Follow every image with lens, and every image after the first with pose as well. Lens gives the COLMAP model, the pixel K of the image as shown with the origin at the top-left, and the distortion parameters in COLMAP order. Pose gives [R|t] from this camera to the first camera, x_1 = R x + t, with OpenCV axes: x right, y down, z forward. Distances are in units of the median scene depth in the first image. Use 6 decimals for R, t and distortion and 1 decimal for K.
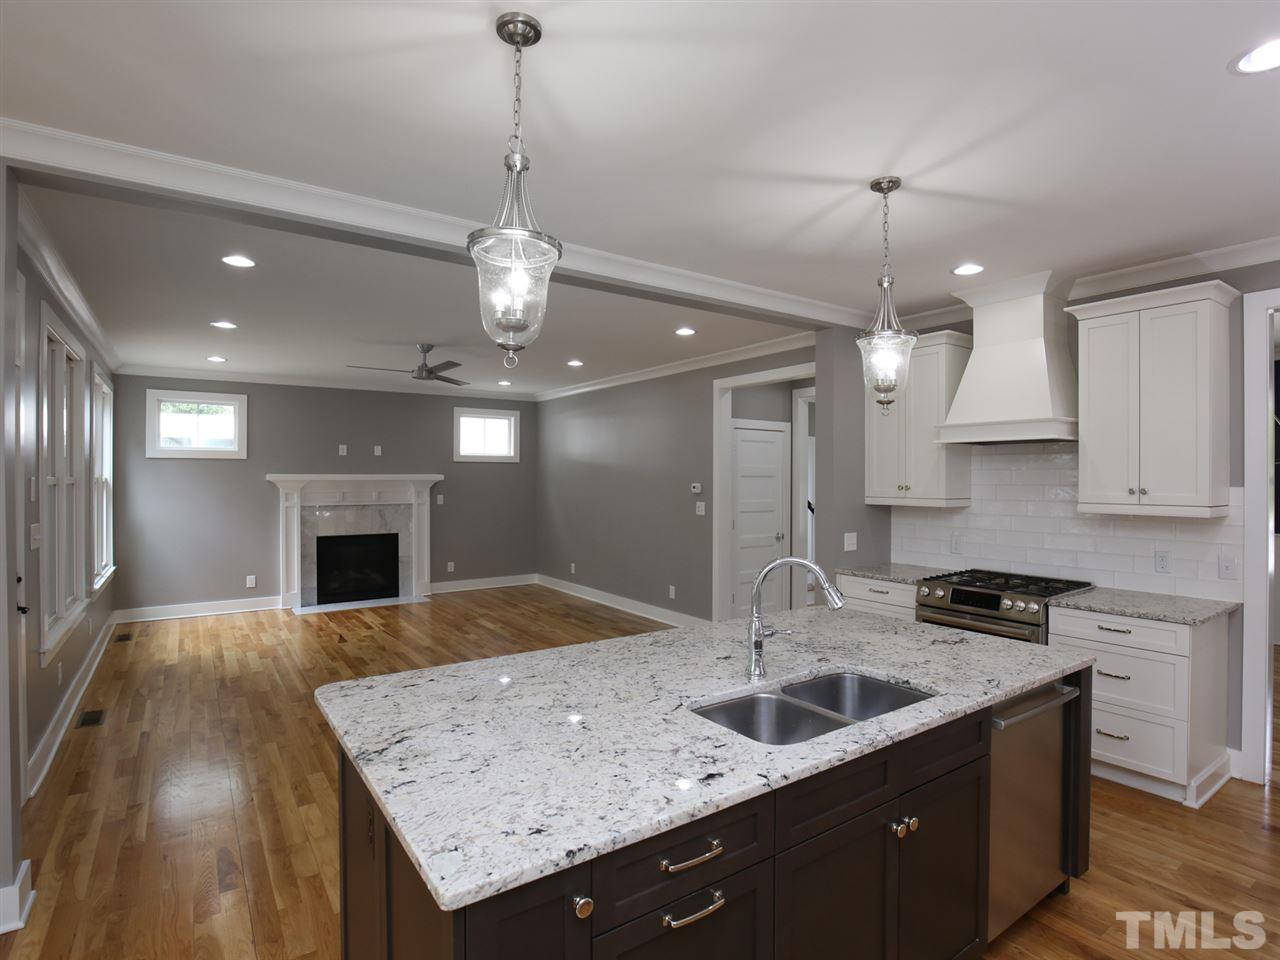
lens RADIAL K [[667.7, 0, 651.6], [0, 667.7, 478.7], [0, 0, 1]] dist [-0.027437, 0.000210]
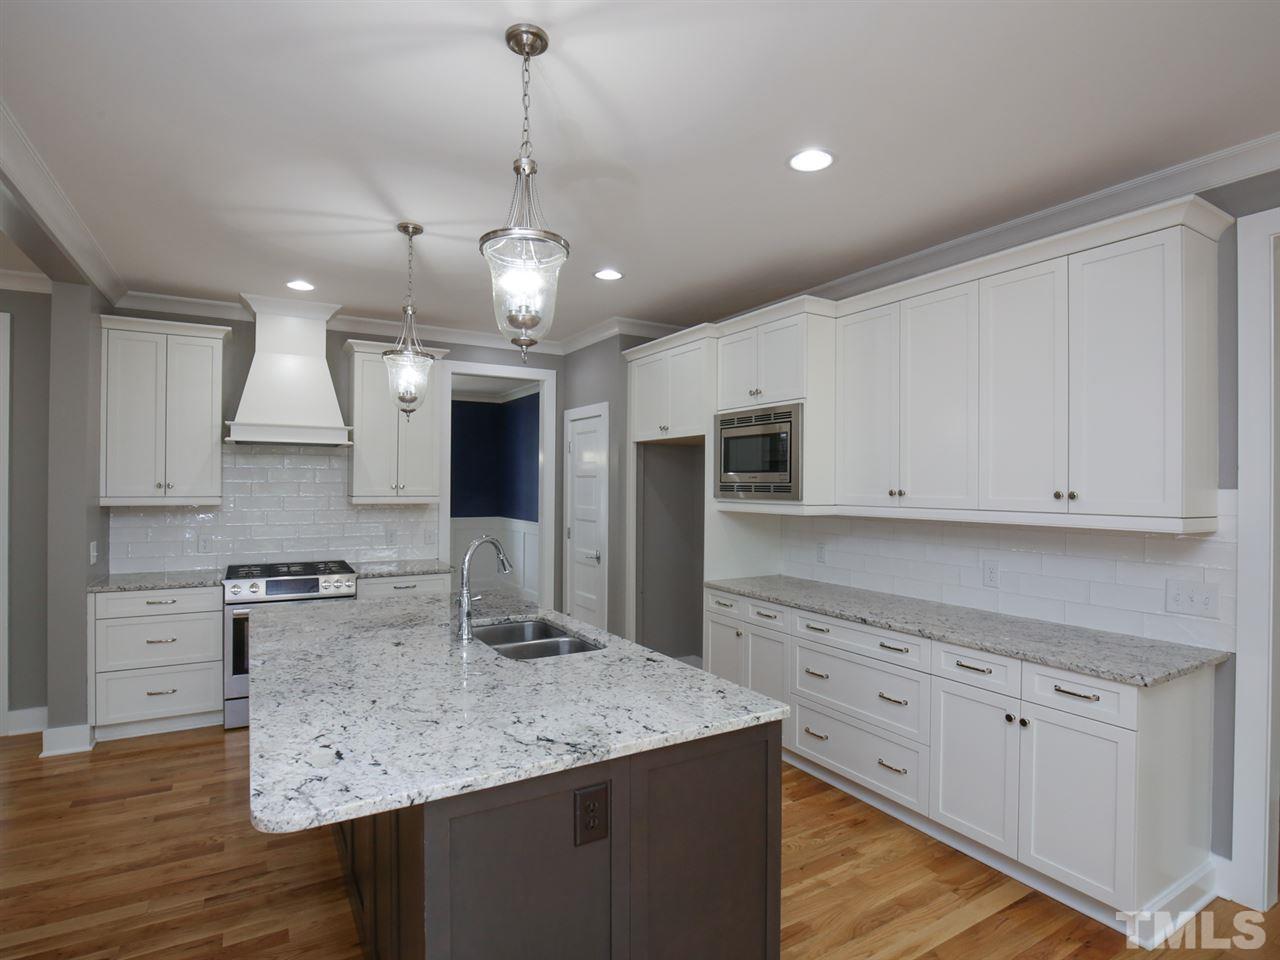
lens RADIAL K [[667.7, 0, 653.0], [0, 667.7, 479.9], [0, 0, 1]] dist [-0.027437, 0.000210]
pose [[0.067846, 0.008334, 0.997661, -0.441132], [-0.005952, 0.999951, -0.007949, 0.008818], [-0.997678, -0.005398, 0.067892, 0.260379]]
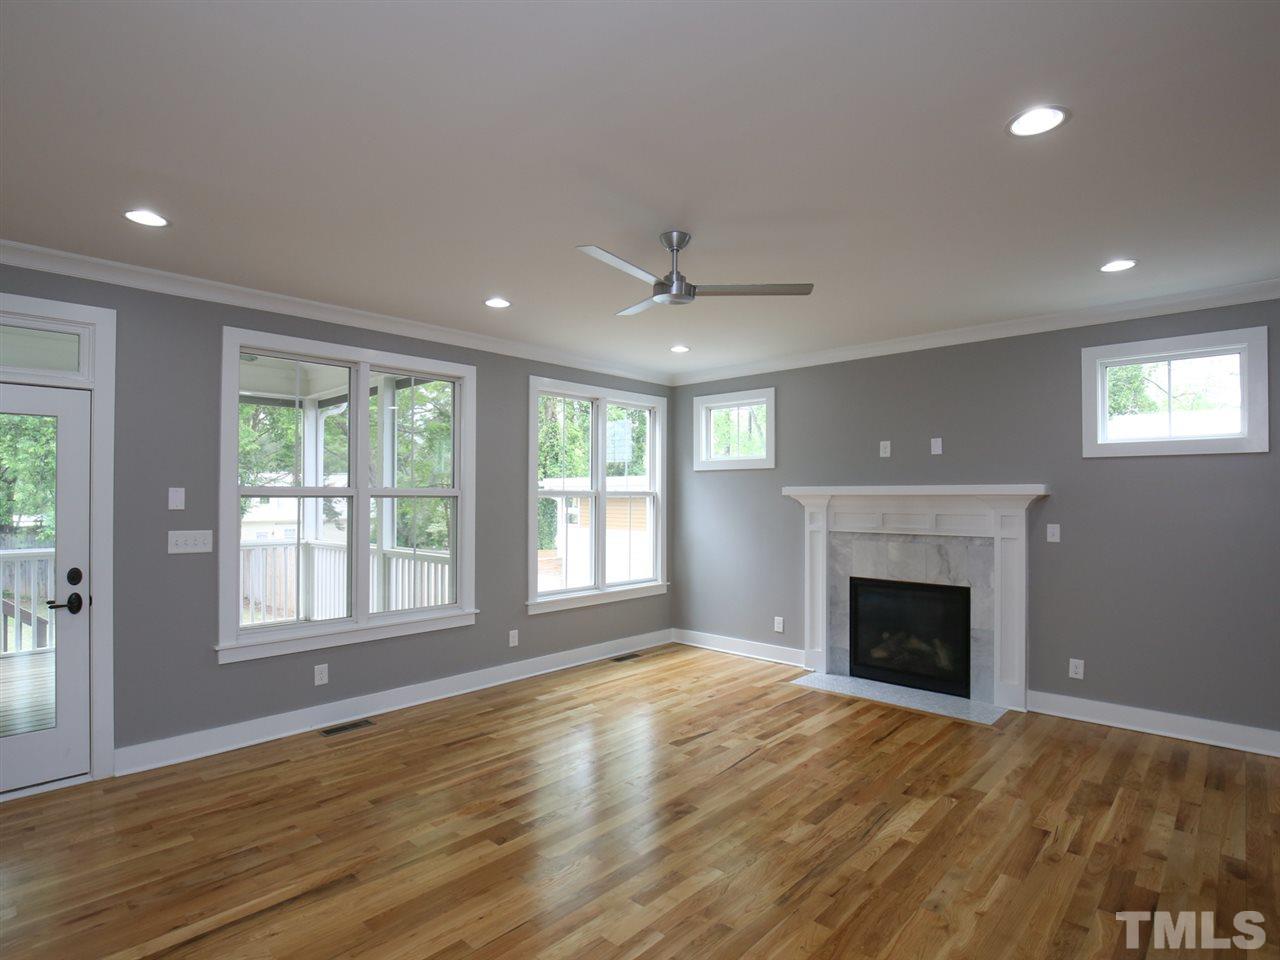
lens RADIAL K [[667.7, 0, 638.6], [0, 667.7, 492.5], [0, 0, 1]] dist [-0.027437, 0.000210]
pose [[0.208090, -0.006211, -0.978090, 0.209774], [-0.001052, 0.999978, -0.006574, 0.006866], [0.978109, 0.002397, 0.208078, 1.056201]]
